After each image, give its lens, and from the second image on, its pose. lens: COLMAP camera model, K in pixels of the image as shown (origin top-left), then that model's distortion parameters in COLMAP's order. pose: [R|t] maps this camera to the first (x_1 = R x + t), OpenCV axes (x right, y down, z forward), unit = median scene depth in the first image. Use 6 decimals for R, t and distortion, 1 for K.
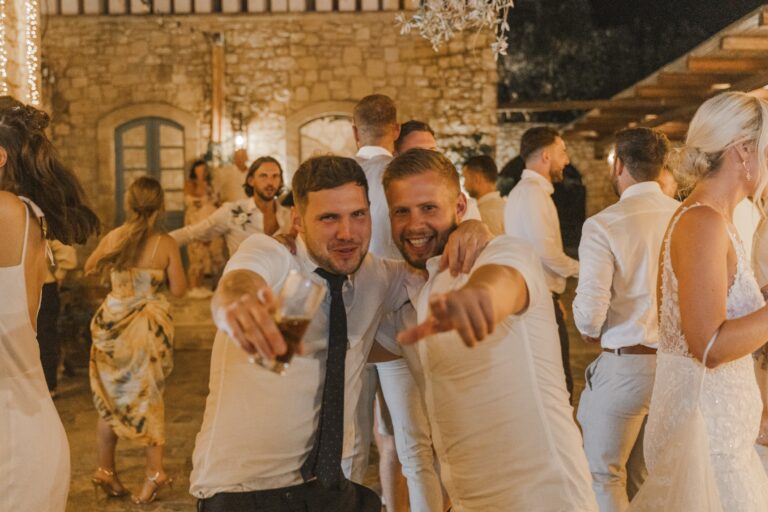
lens RADIAL K [[922.6, 0, 385.0], [0, 922.6, 256.5], [0, 0, 1]] dist [-0.018634, 0.000000]
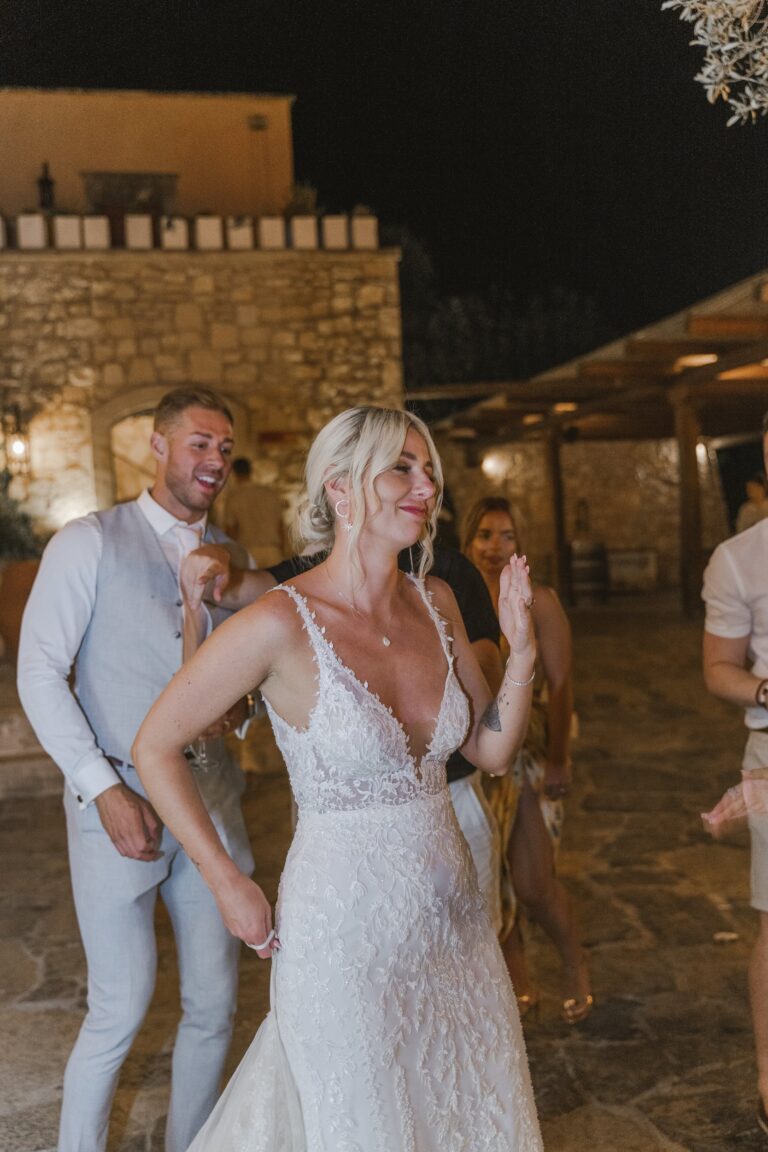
lens RADIAL K [[1172.3, 0, 380.6], [0, 1172.3, 577.8], [0, 0, 1]] dist [-0.008011, 0.000000]
pose [[0.968611, -0.048341, 0.243834, -0.115823], [0.053023, 0.998513, -0.012669, -0.012063], [-0.242859, 0.025200, 0.969734, 0.153262]]
